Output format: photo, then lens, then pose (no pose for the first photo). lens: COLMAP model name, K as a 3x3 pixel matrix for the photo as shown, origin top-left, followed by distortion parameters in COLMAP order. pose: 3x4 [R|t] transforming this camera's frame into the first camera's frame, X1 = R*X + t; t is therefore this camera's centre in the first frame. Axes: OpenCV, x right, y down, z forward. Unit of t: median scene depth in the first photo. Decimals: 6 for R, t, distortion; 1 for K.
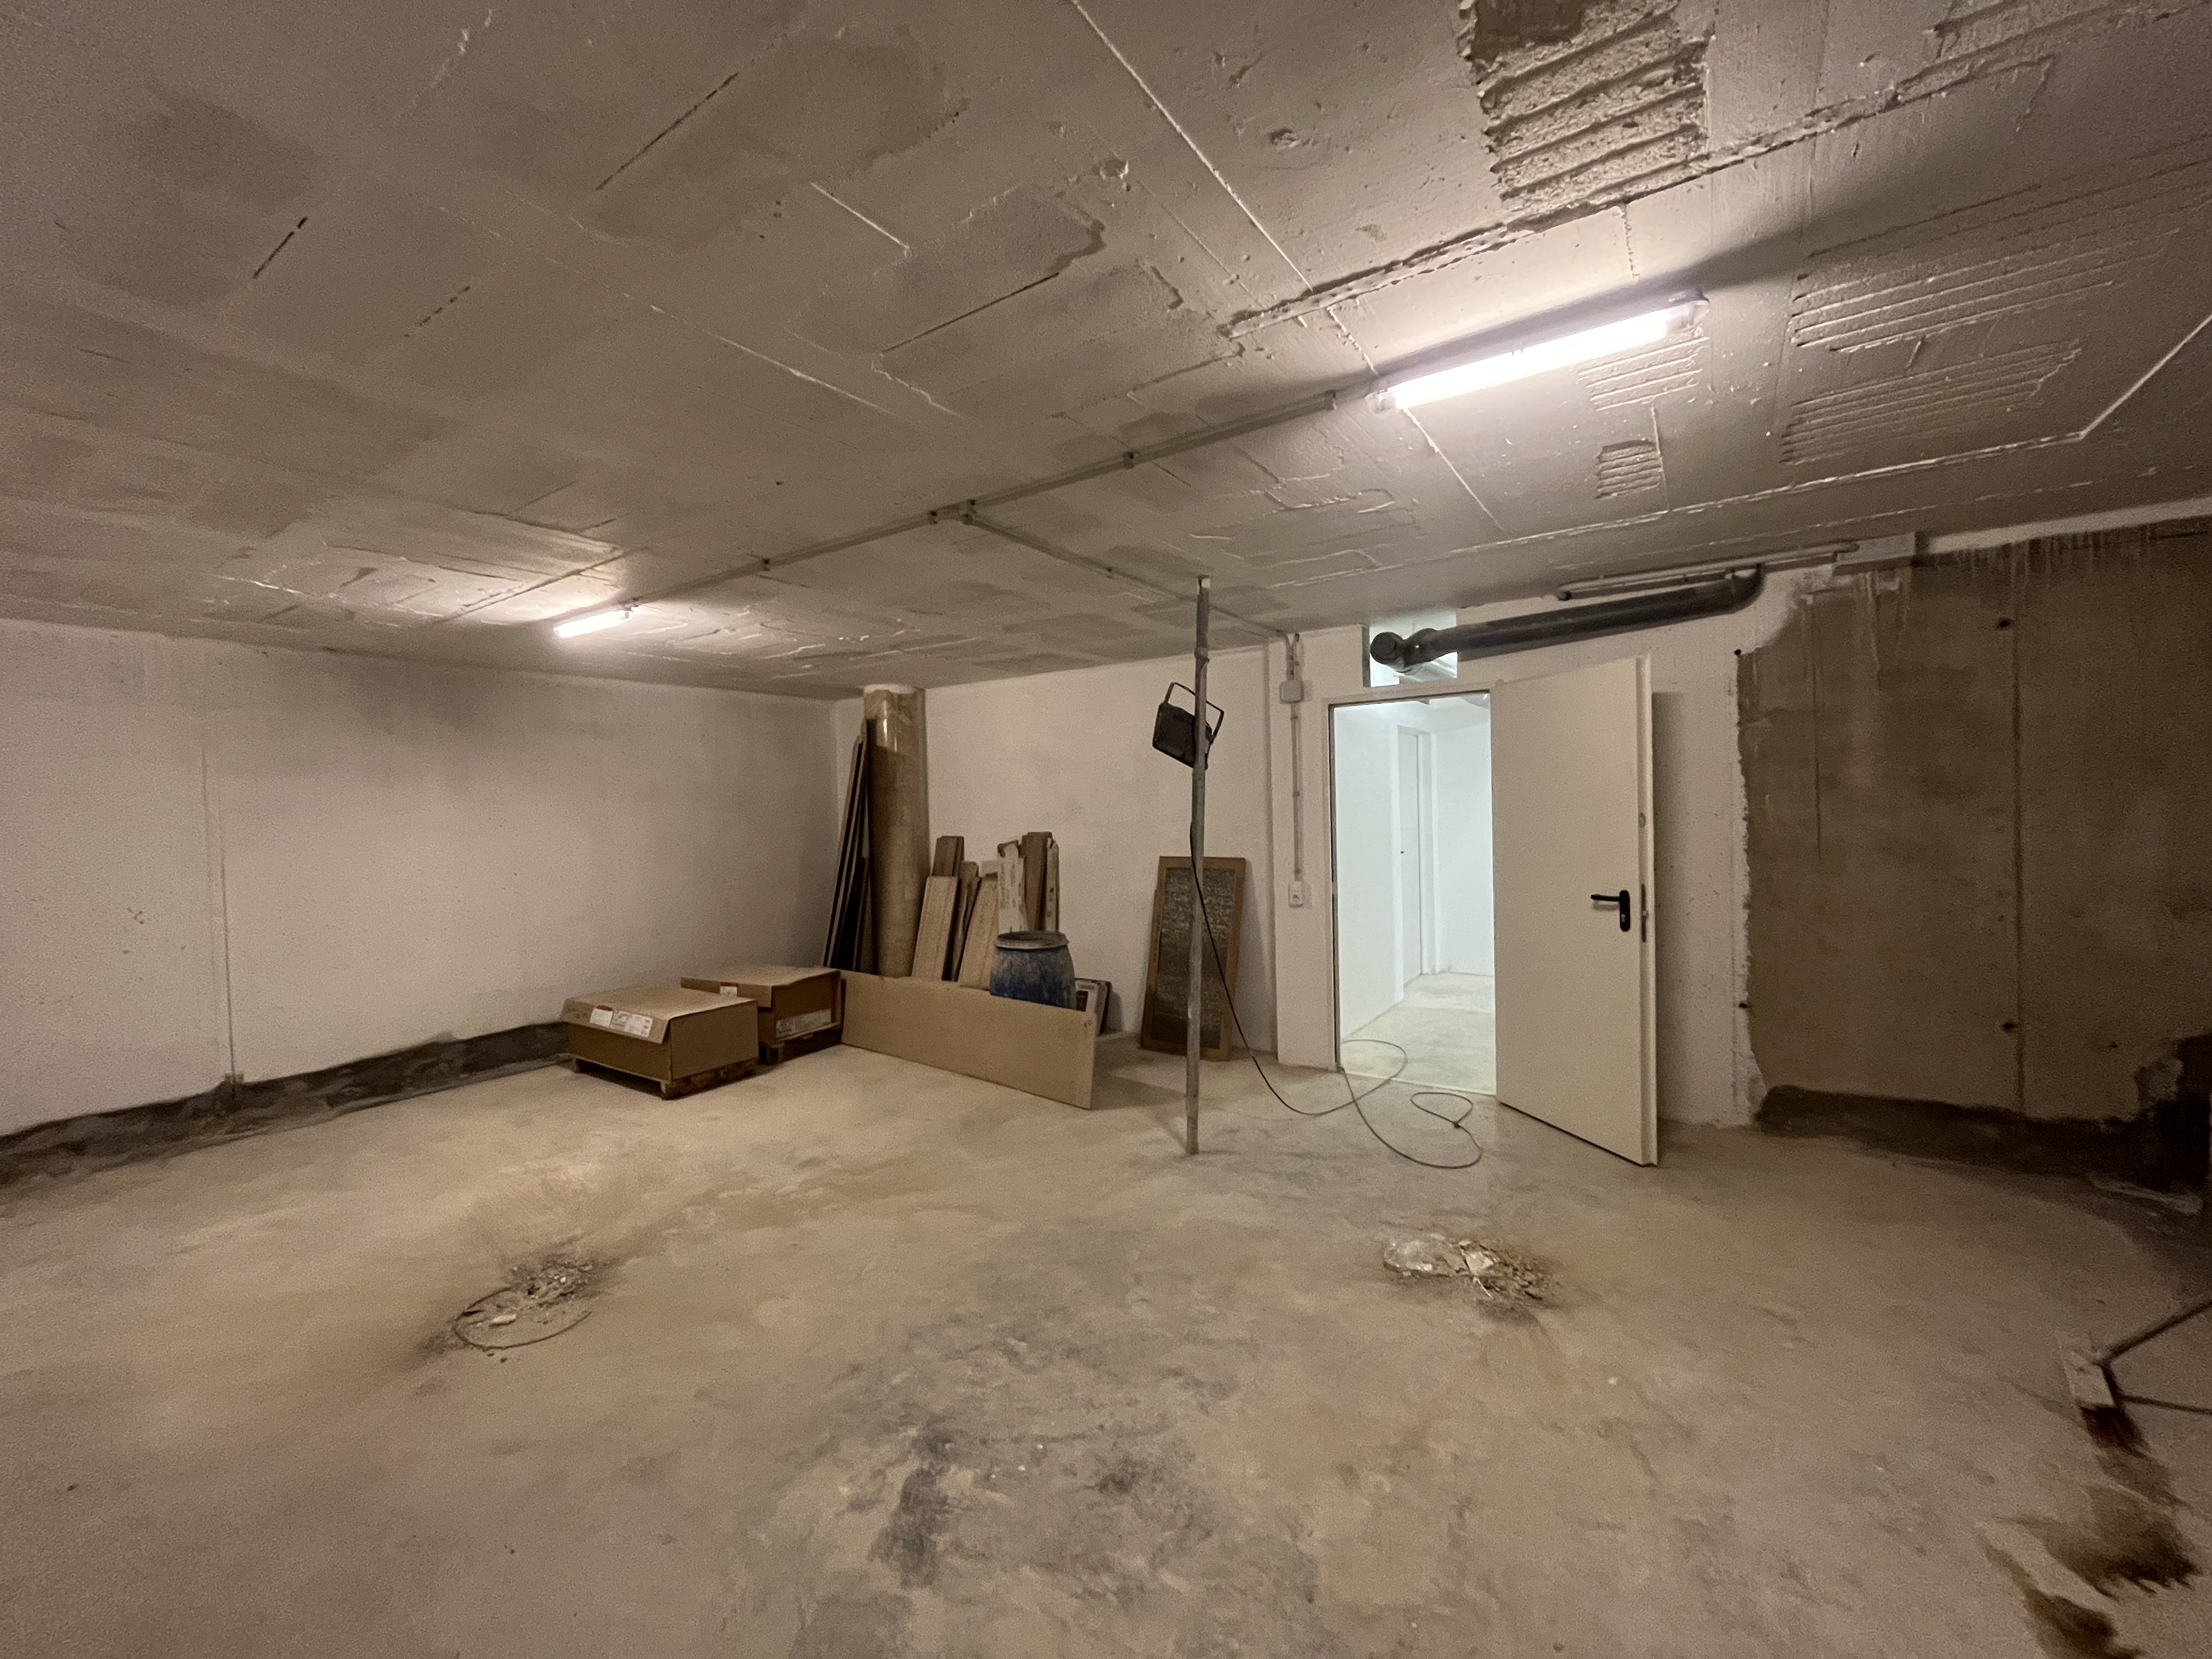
lens RADIAL K [[893.2, 0, 1098.4], [0, 893.2, 833.3], [0, 0, 1]] dist [-0.001091, -0.001013]
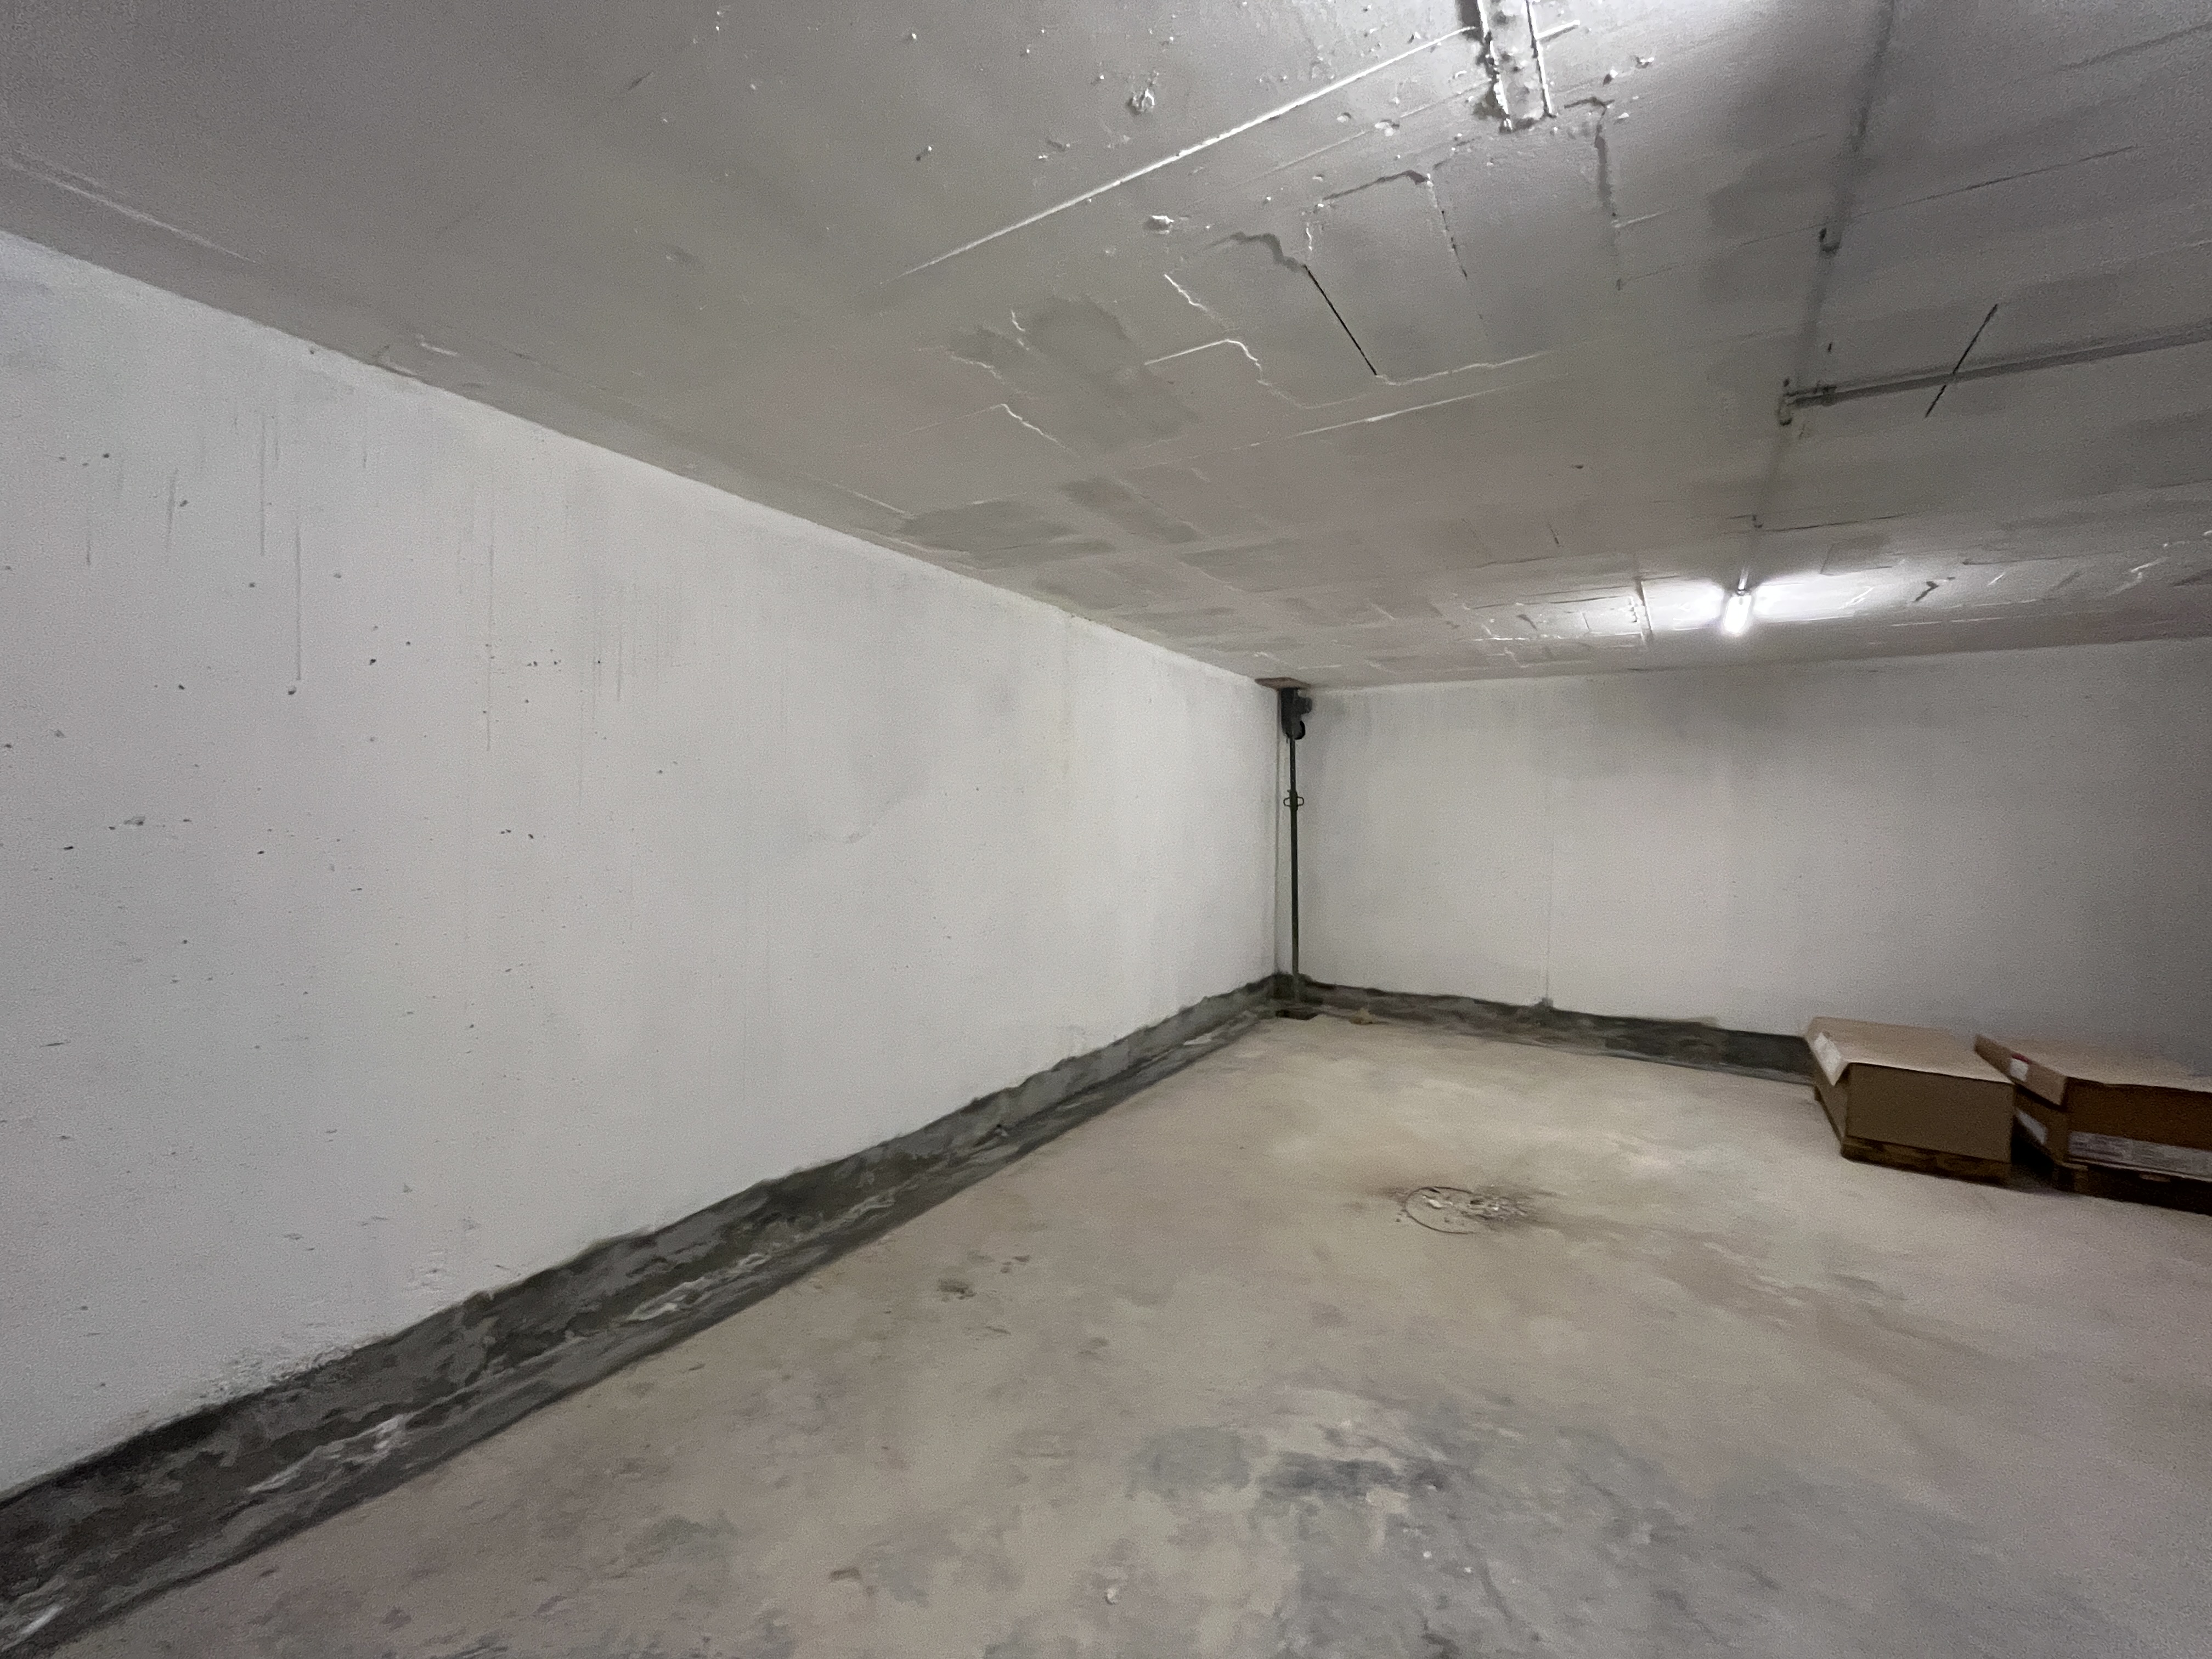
lens RADIAL K [[893.2, 0, 1104.8], [0, 893.2, 831.7], [0, 0, 1]] dist [-0.001091, -0.001013]
pose [[0.029791, 0.053178, -0.998141, 0.432778], [-0.051133, 0.997357, 0.051610, -0.021078], [0.998247, 0.049500, 0.032431, 0.352226]]
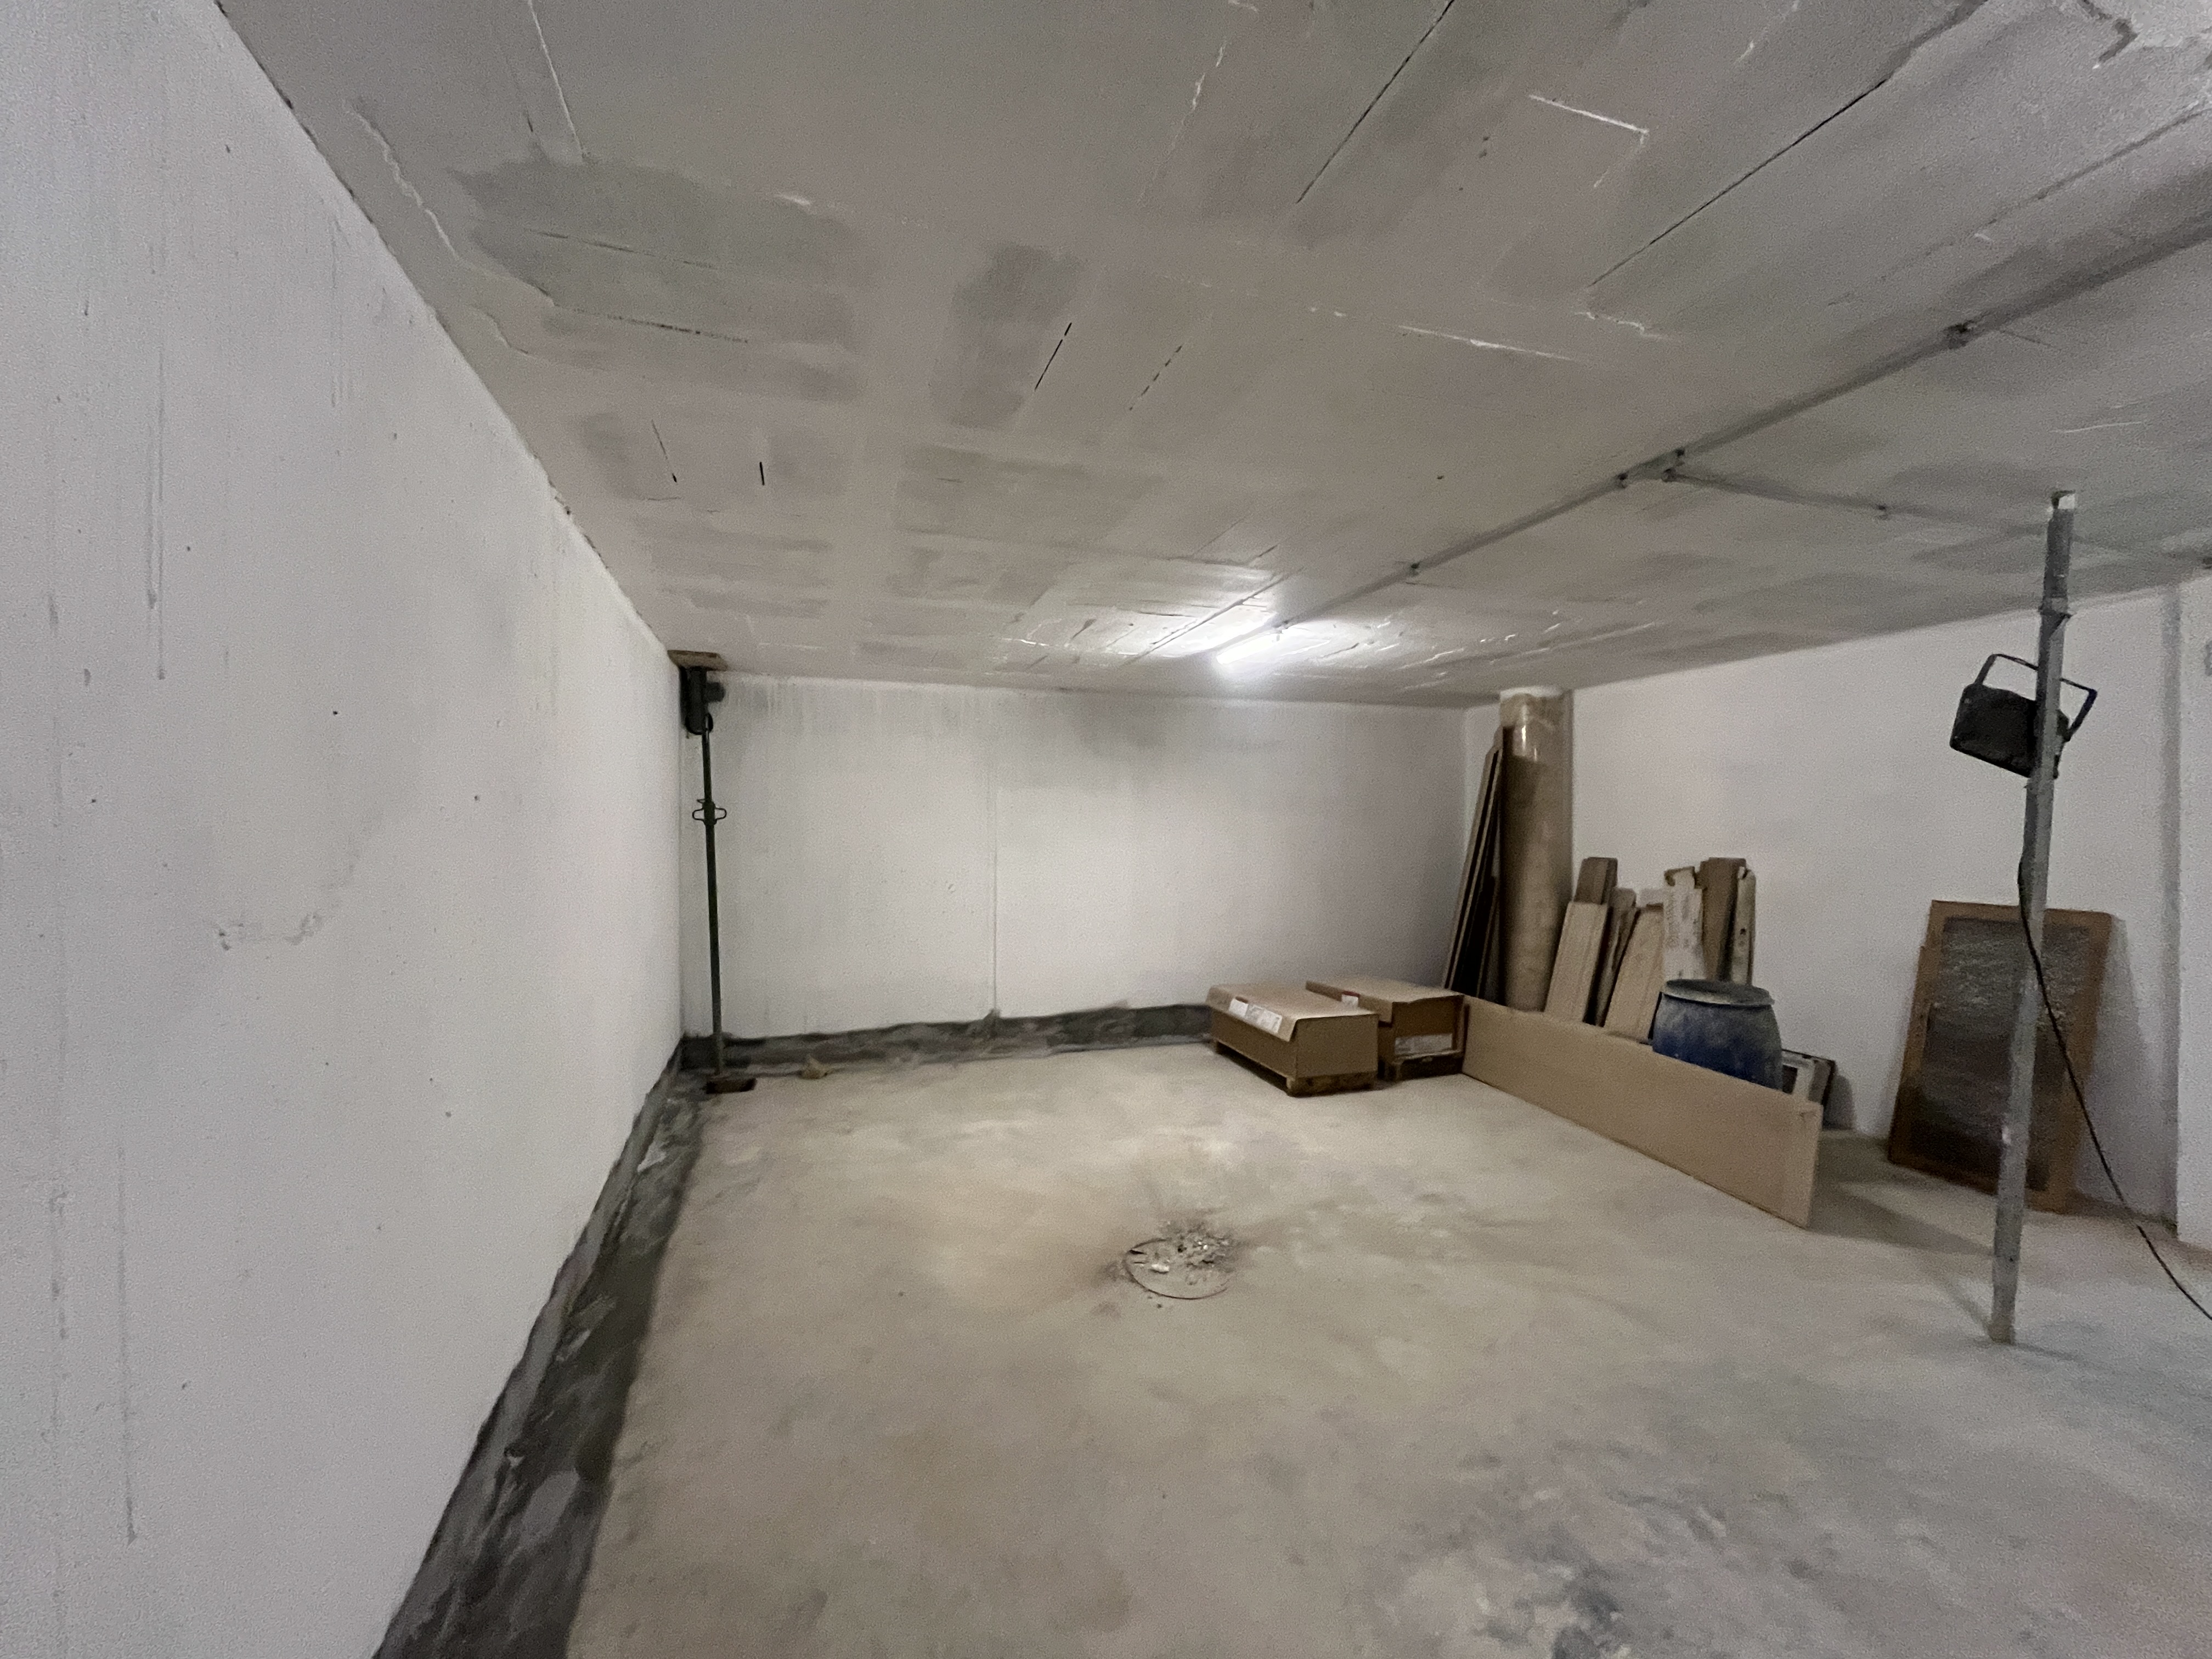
lens RADIAL K [[893.2, 0, 1100.3], [0, 893.2, 833.1], [0, 0, 1]] dist [-0.001091, -0.001013]
pose [[0.790413, 0.032028, -0.611736, -0.039201], [-0.040330, 0.999186, 0.000204, -0.002200], [0.611245, 0.024510, 0.791062, 0.034325]]
